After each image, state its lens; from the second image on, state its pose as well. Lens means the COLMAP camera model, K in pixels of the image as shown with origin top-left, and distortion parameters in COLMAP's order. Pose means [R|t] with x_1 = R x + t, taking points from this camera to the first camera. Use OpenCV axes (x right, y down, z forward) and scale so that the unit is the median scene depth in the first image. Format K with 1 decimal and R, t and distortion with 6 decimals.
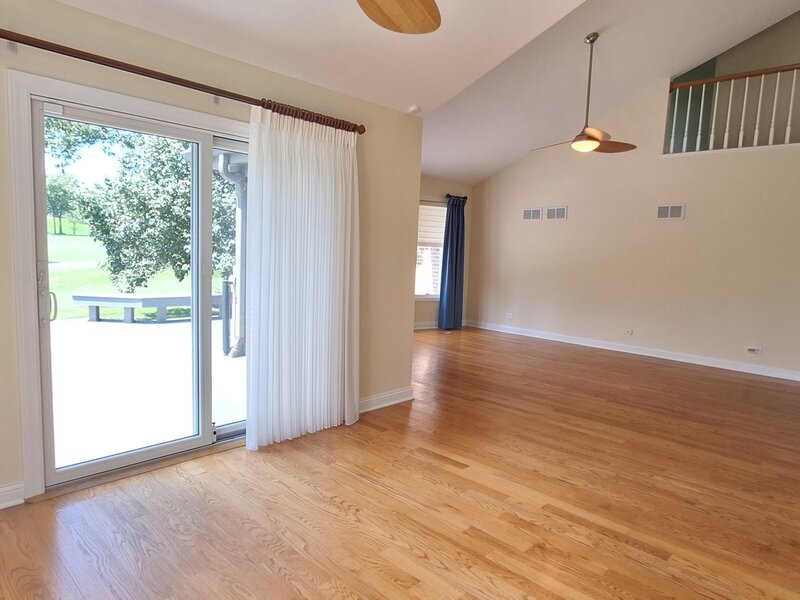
lens RADIAL K [[521.2, 0, 400.6], [0, 521.2, 288.4], [0, 0, 1]] dist [-0.015795, 0.004006]
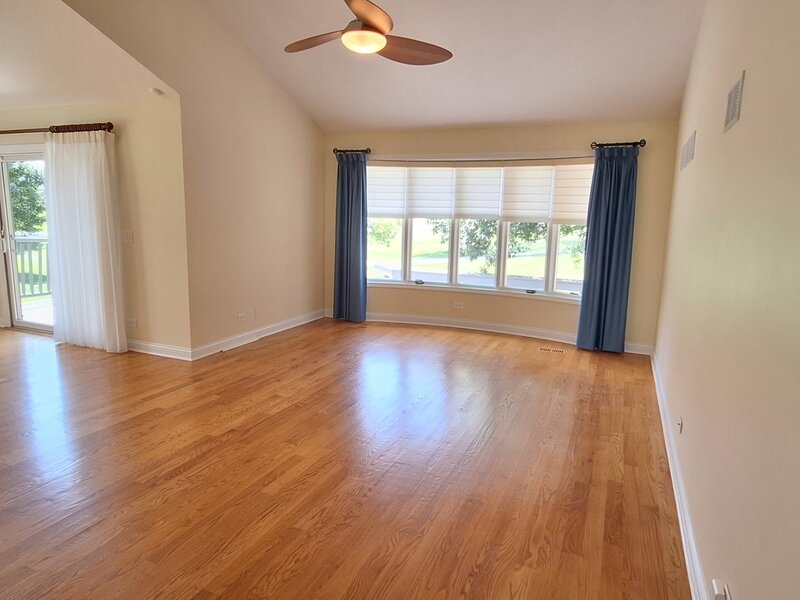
lens RADIAL K [[516.4, 0, 400.0], [0, 516.4, 300.0], [0, 0, 1]] dist [-0.022034, 0.020208]
pose [[0.351698, 0.123276, -0.927961, 1.520878], [-0.085381, 0.991384, 0.099342, -0.074345], [0.932212, 0.044291, 0.359193, 1.352791]]
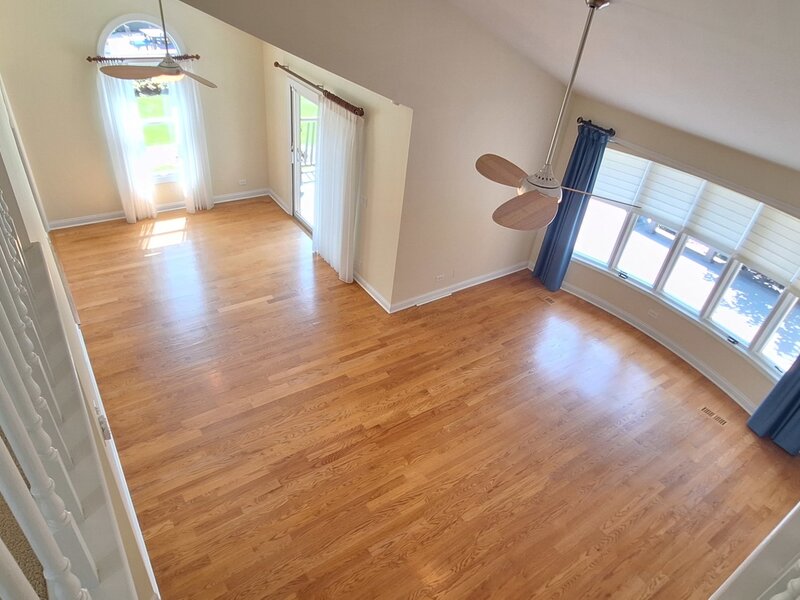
lens RADIAL K [[516.4, 0, 400.0], [0, 516.4, 300.0], [0, 0, 1]] dist [-0.022034, 0.020208]
pose [[-0.198519, 0.517815, -0.832140, 1.511929], [-0.187955, 0.813167, 0.550848, -0.767000], [0.961906, 0.265758, -0.064103, 1.473754]]
